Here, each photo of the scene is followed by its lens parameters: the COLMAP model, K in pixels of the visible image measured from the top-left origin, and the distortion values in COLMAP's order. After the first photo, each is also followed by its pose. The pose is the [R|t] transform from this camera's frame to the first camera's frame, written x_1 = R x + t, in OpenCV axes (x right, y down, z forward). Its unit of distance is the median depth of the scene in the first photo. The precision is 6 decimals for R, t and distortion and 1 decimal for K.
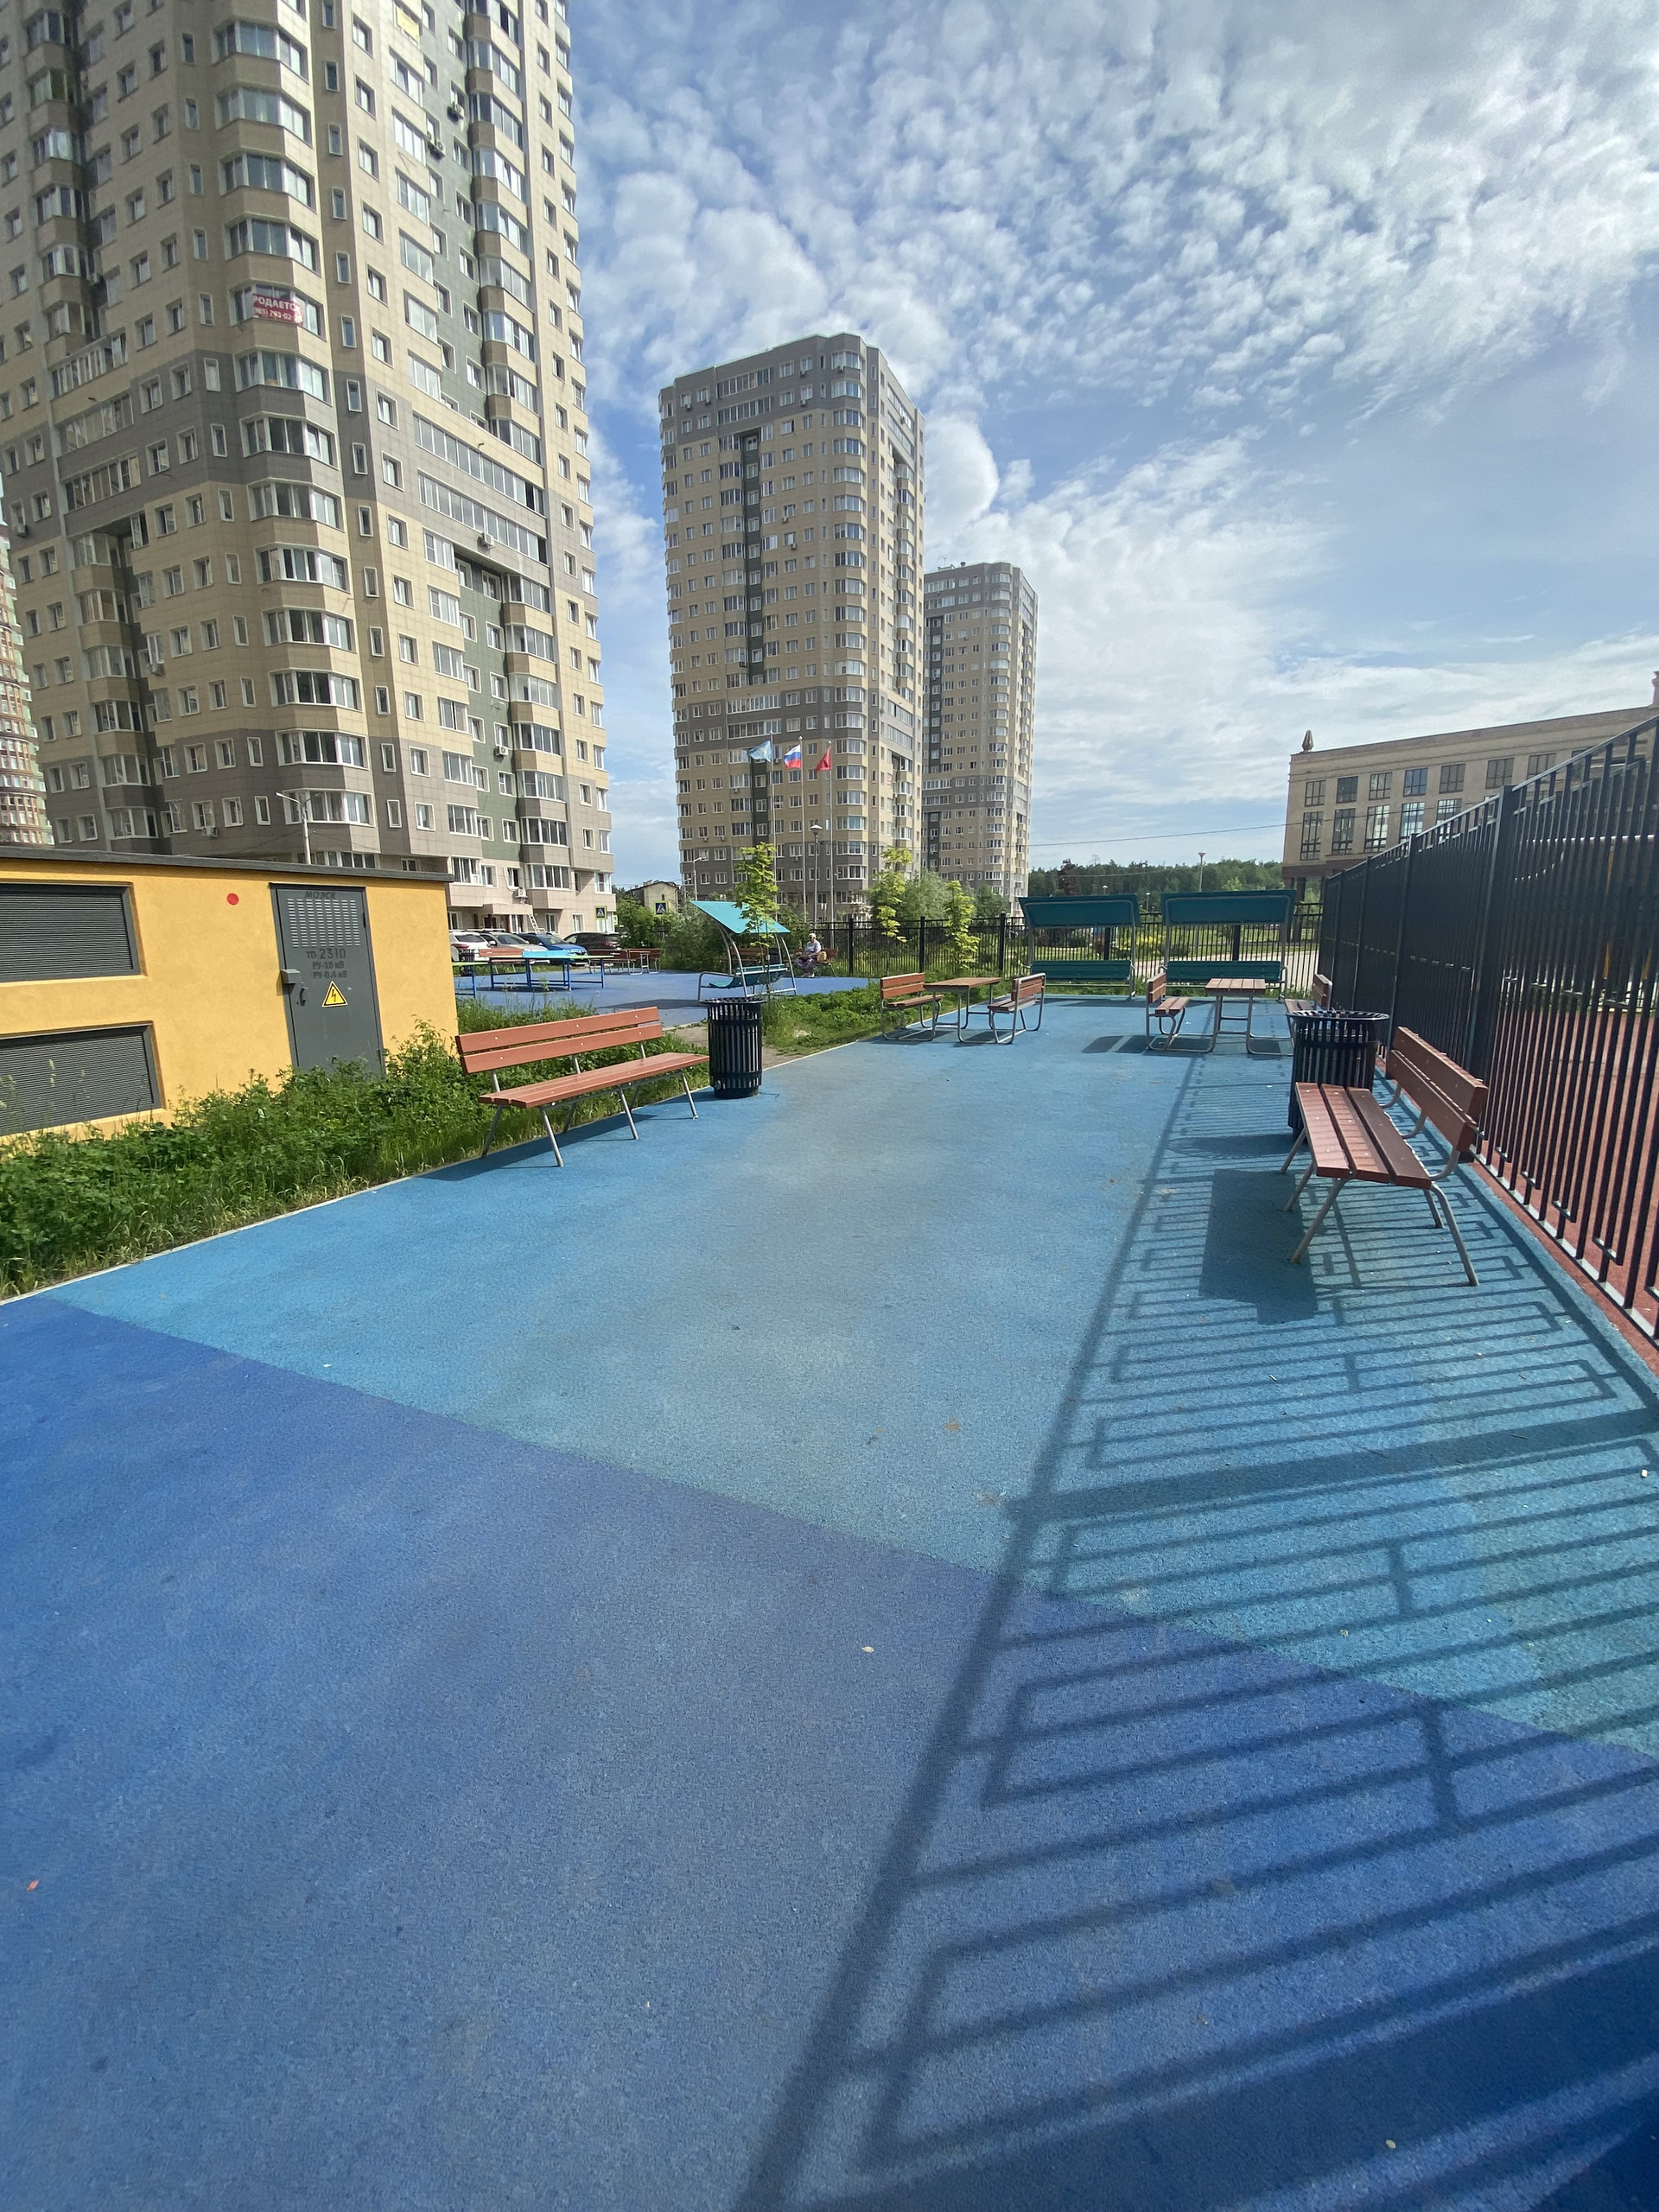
lens RADIAL K [[903.5, 0, 811.2], [0, 903.5, 1100.2], [0, 0, 1]] dist [0.000155, -0.020886]
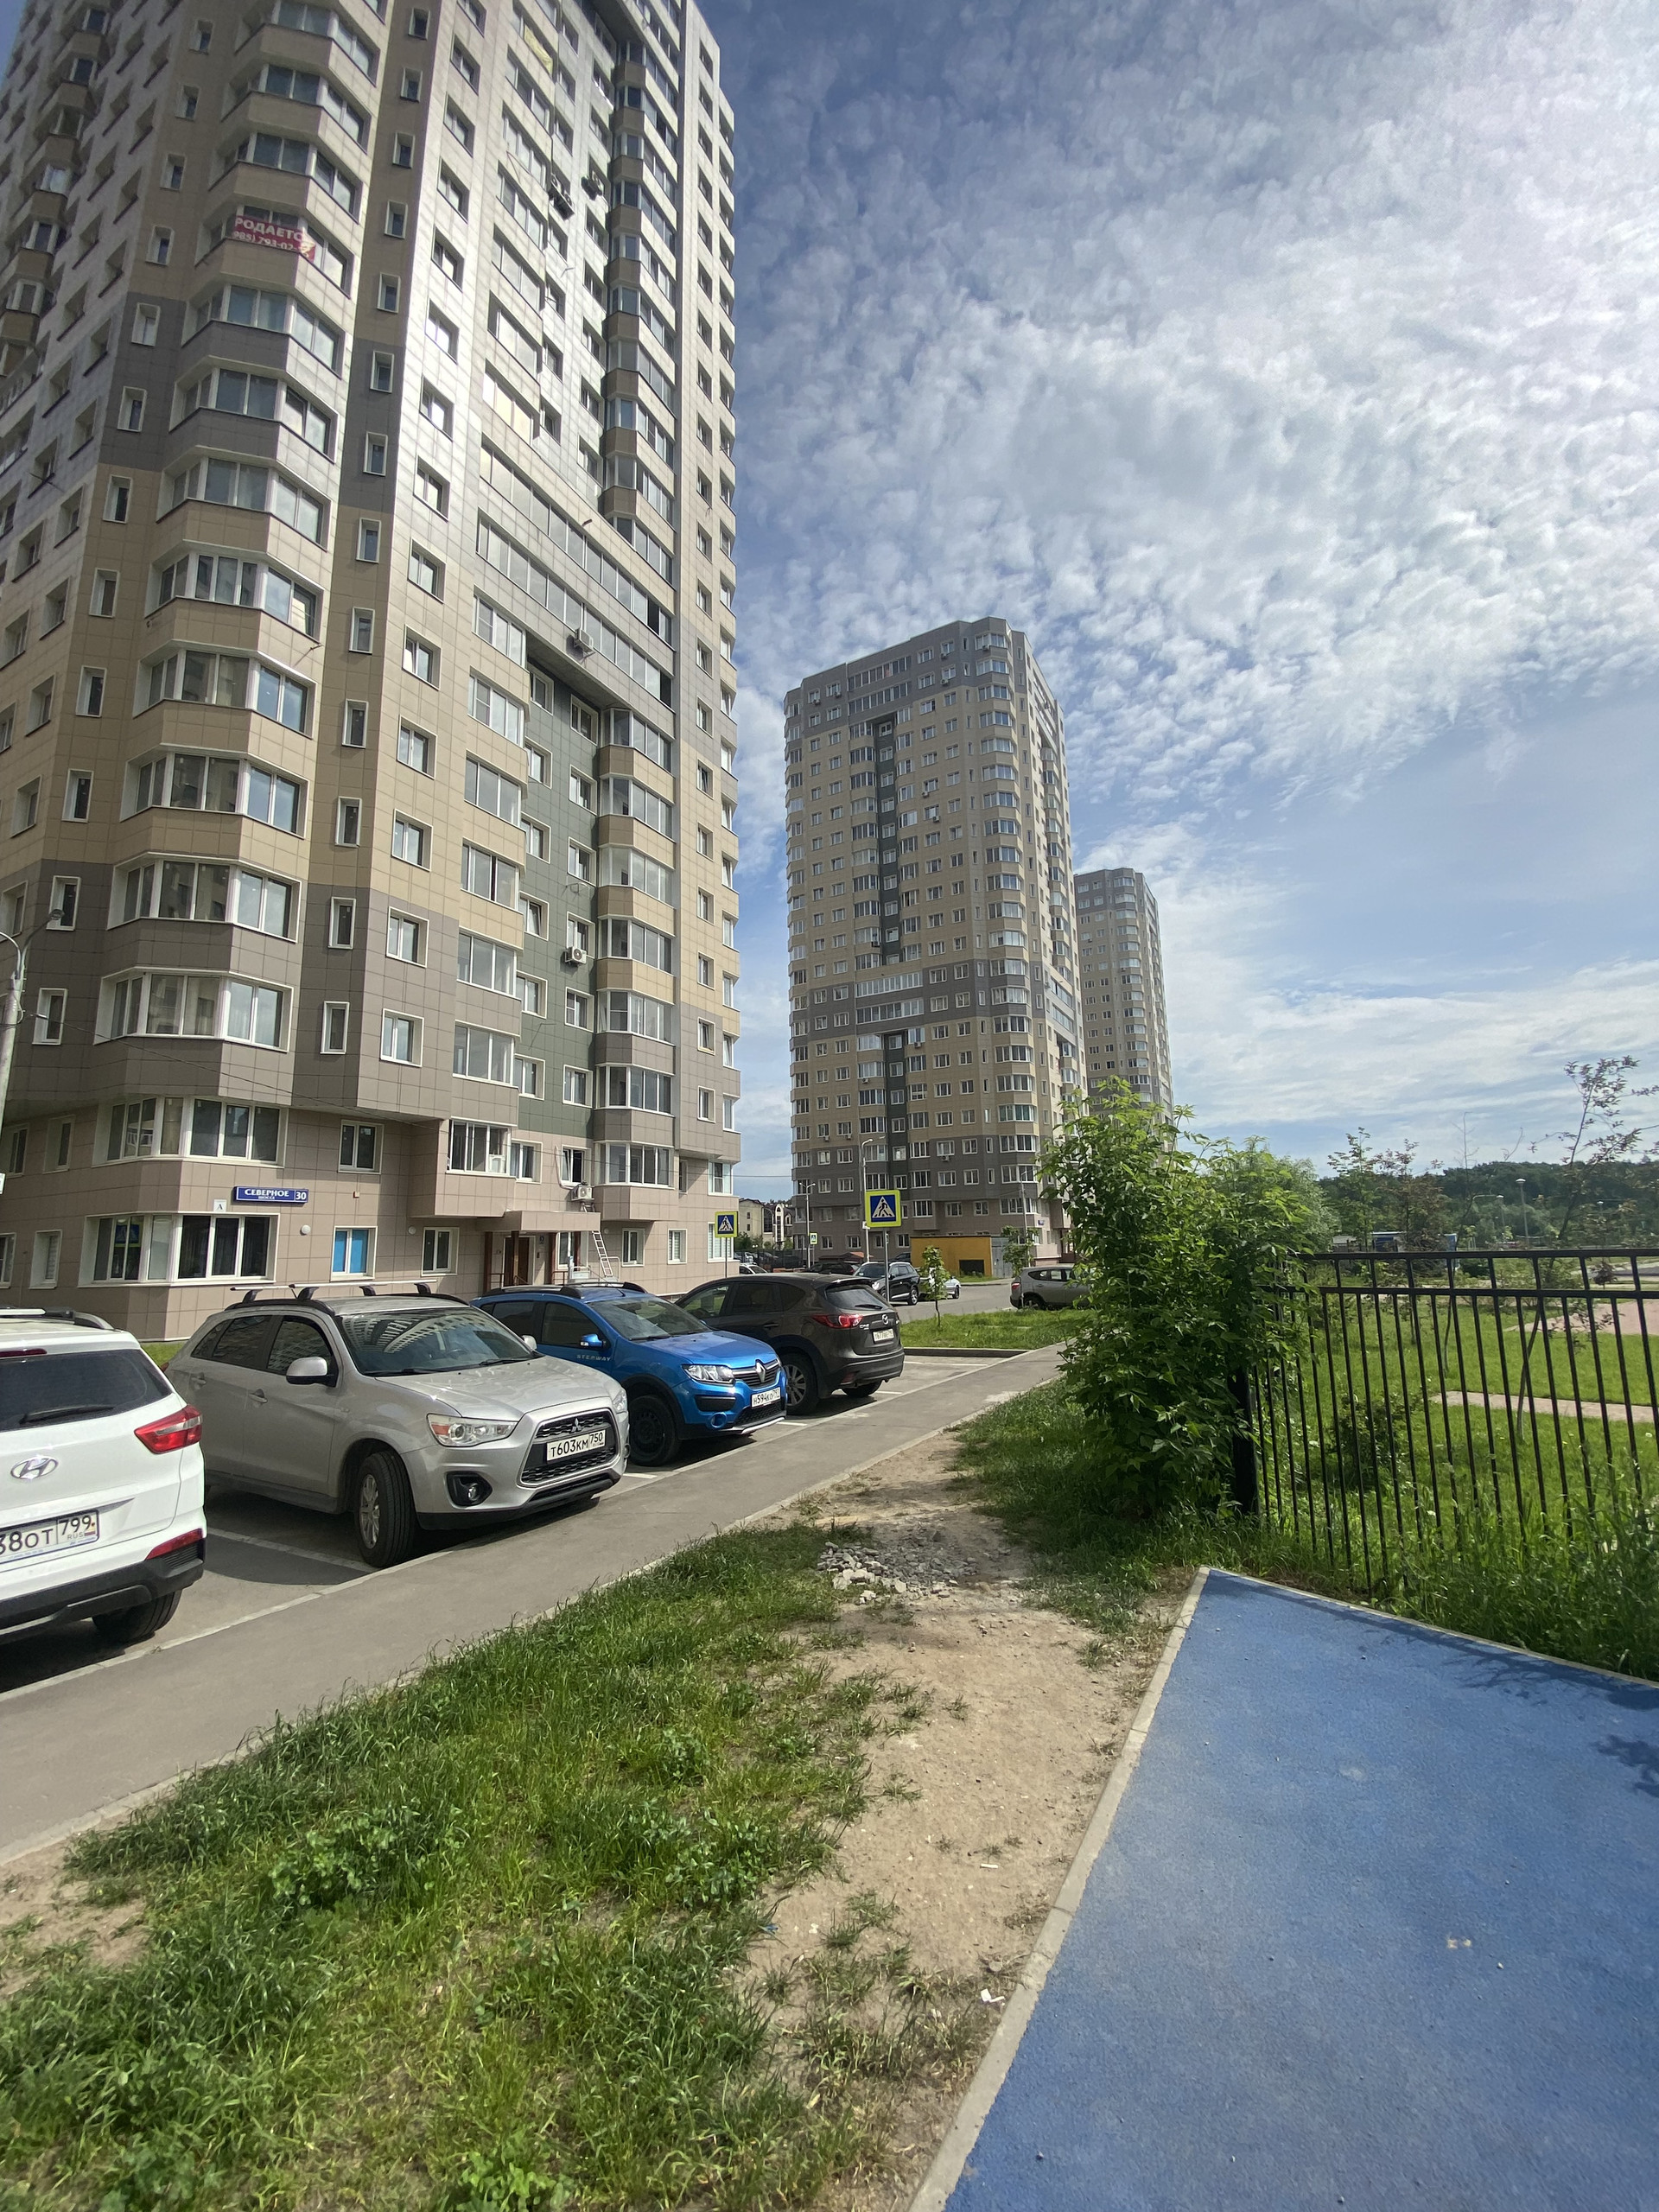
lens RADIAL K [[903.5, 0, 811.2], [0, 903.5, 1100.2], [0, 0, 1]] dist [0.000155, -0.020886]
pose [[0.996414, -0.010203, -0.083997, -0.132449], [-0.018653, 0.941793, -0.335675, -0.097288], [0.082533, 0.336038, 0.938225, 0.461483]]
